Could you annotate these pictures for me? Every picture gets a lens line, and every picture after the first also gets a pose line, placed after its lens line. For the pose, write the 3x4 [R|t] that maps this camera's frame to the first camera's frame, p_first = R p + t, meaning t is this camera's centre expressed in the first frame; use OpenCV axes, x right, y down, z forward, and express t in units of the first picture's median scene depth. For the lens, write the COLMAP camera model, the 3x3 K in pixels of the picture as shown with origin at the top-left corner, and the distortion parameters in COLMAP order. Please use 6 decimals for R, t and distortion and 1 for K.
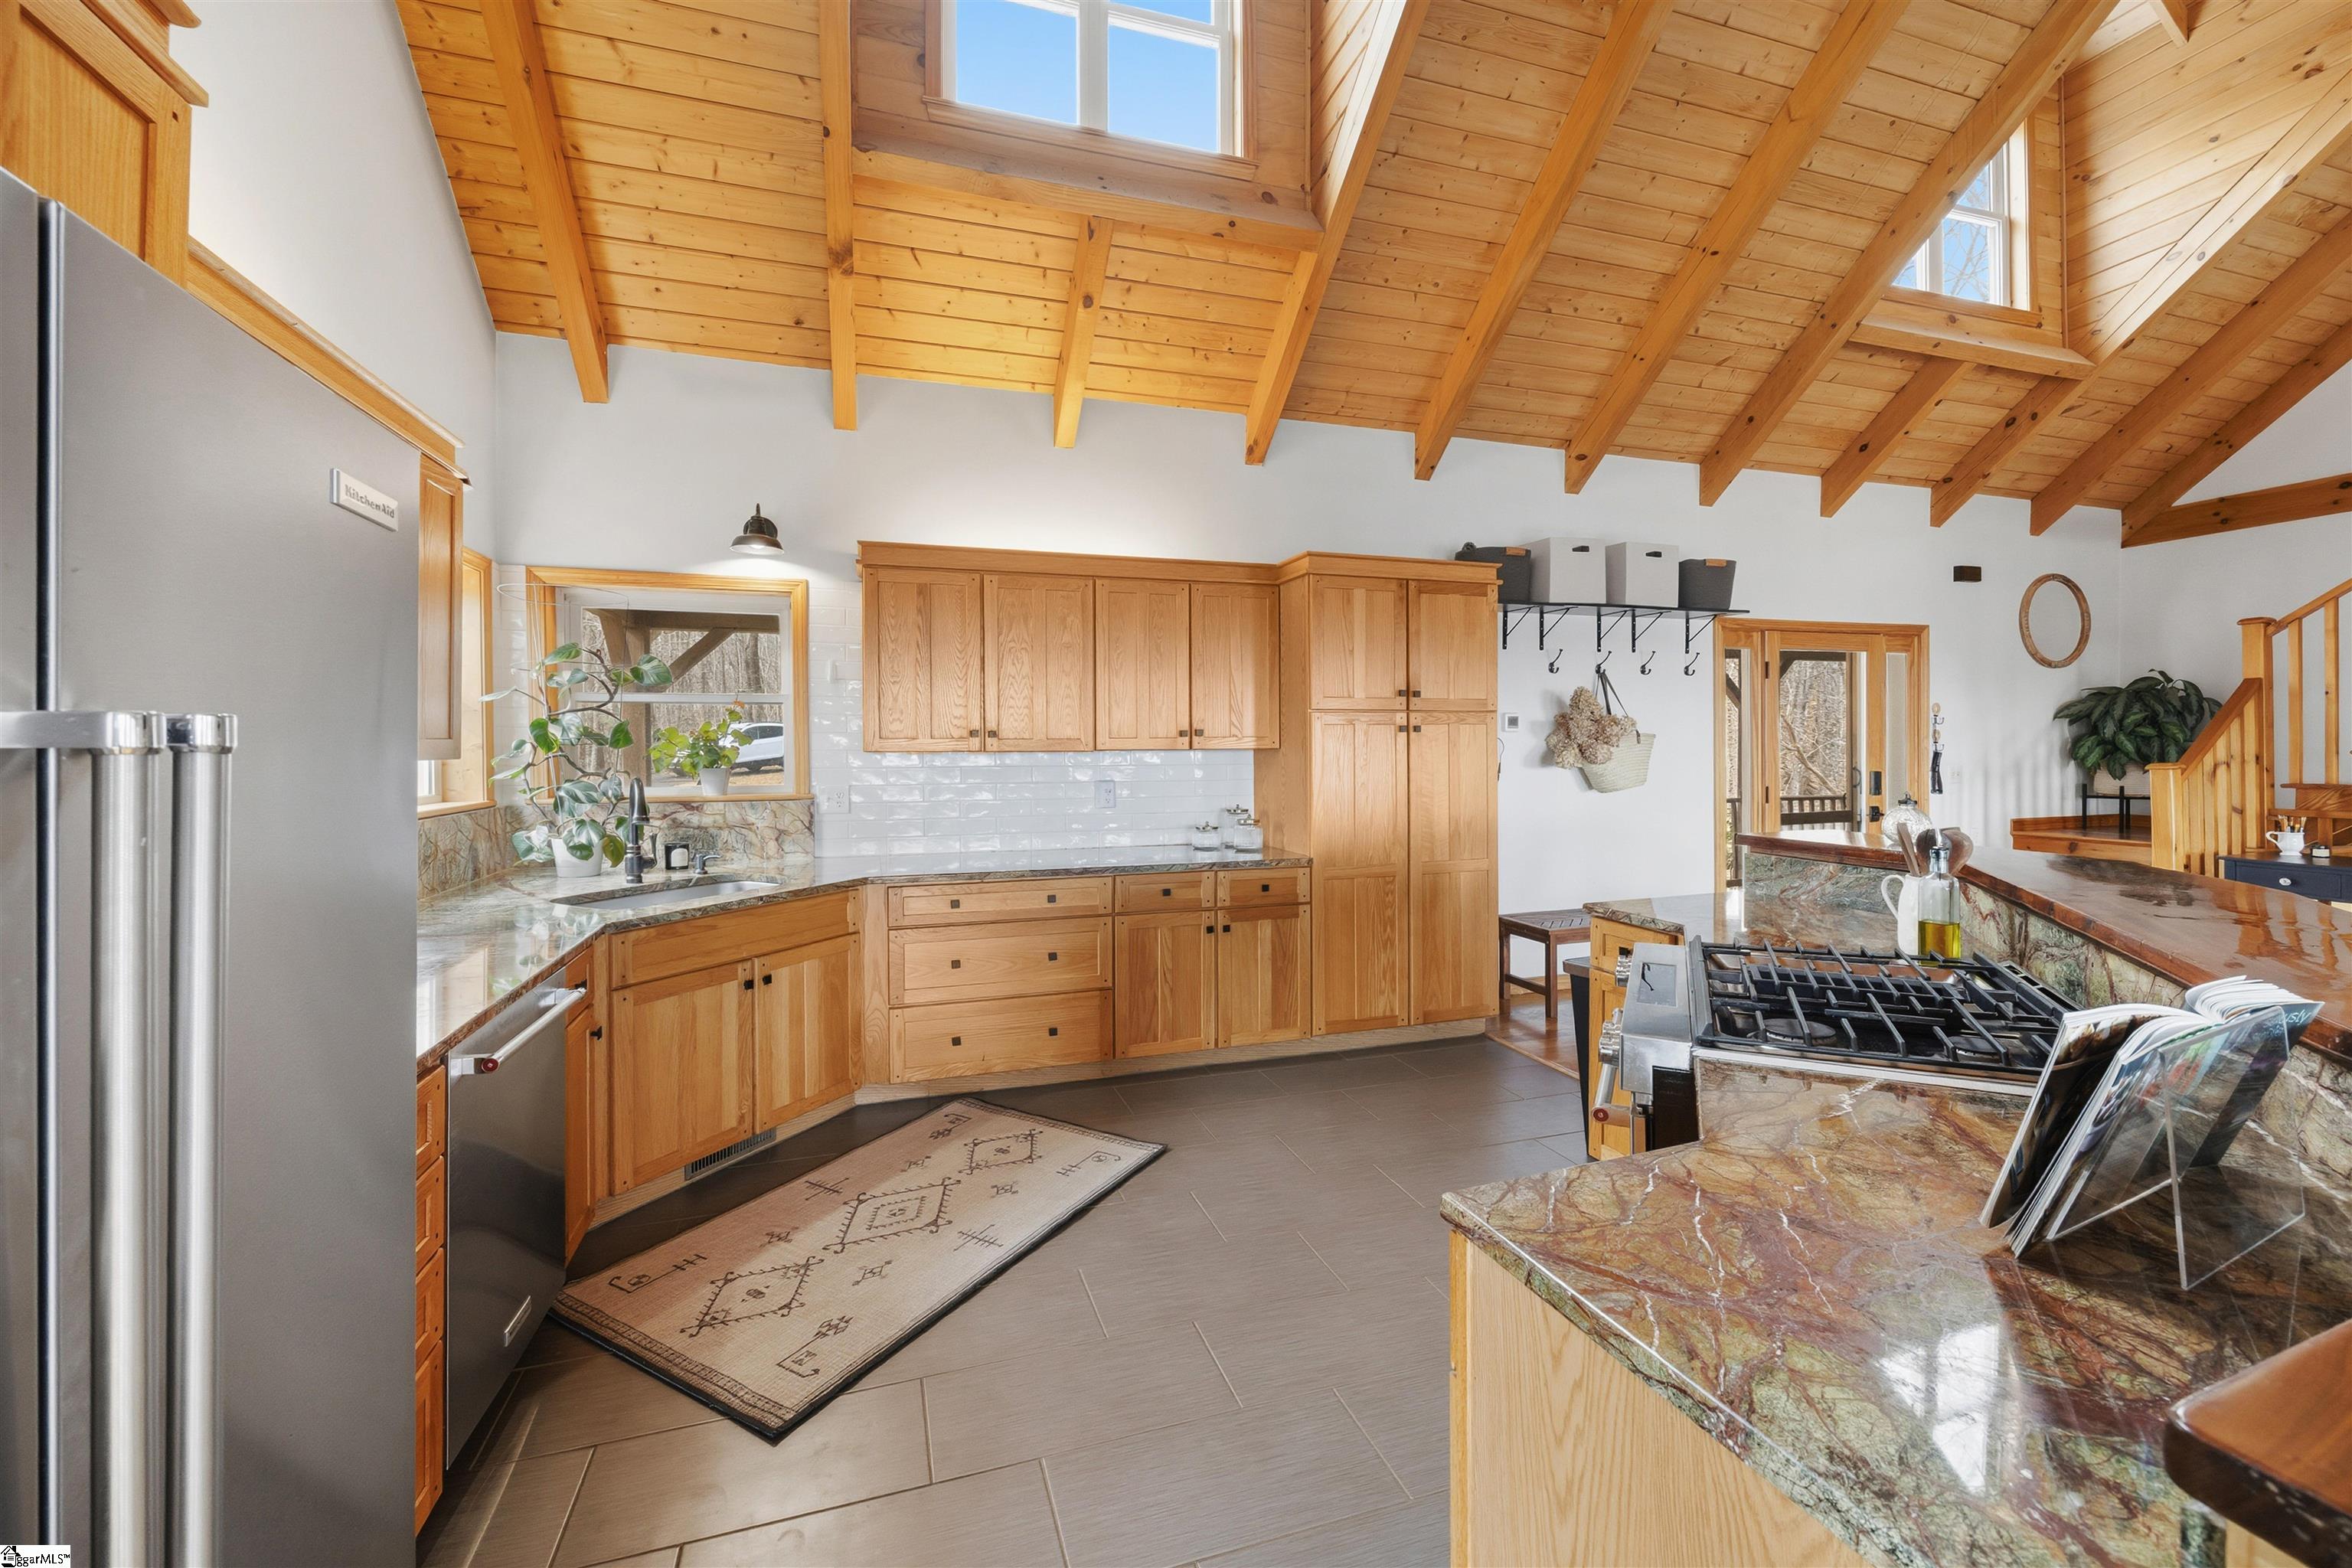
lens RADIAL K [[936.9, 0, 1116.2], [0, 936.9, 764.9], [0, 0, 1]] dist [-0.001365, 0.000120]
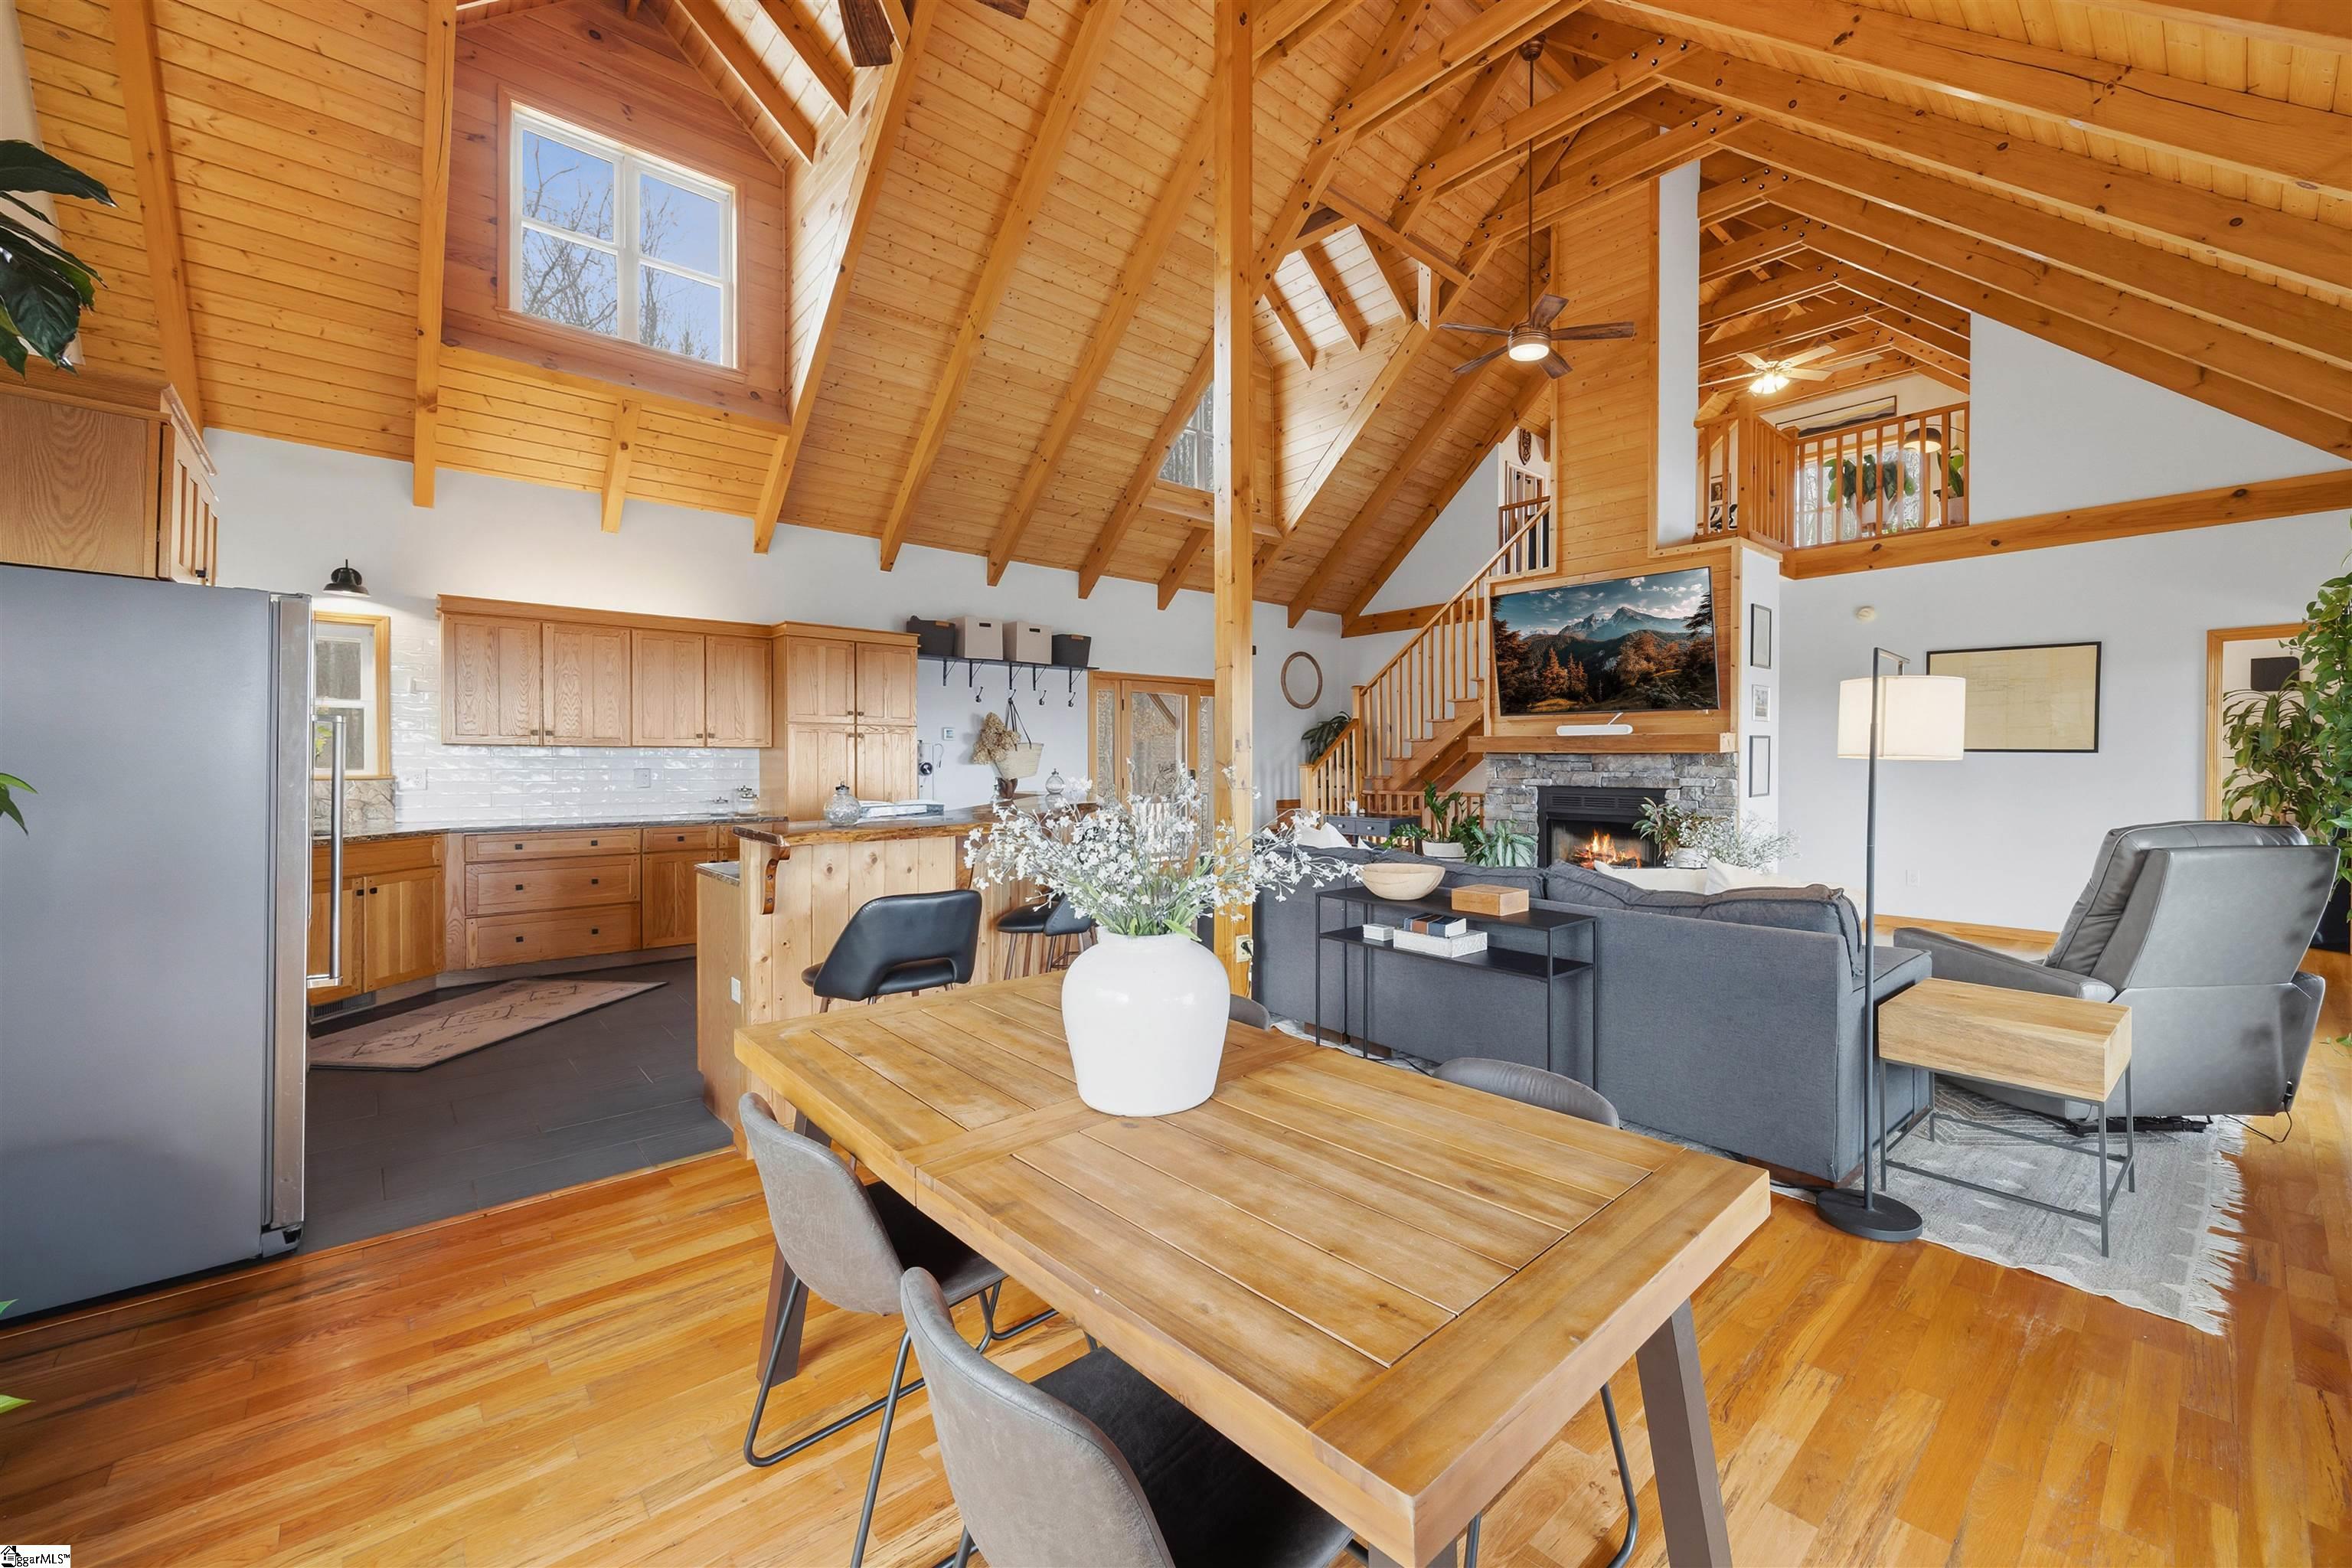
lens RADIAL K [[948.6, 0, 1138.8], [0, 948.6, 775.5], [0, 0, 1]] dist [0.001428, 0.000411]
pose [[0.914864, 0.003245, 0.403748, 0.102449], [-0.002377, 0.999994, -0.002652, 0.031833], [-0.403754, 0.001467, 0.914866, -0.664329]]
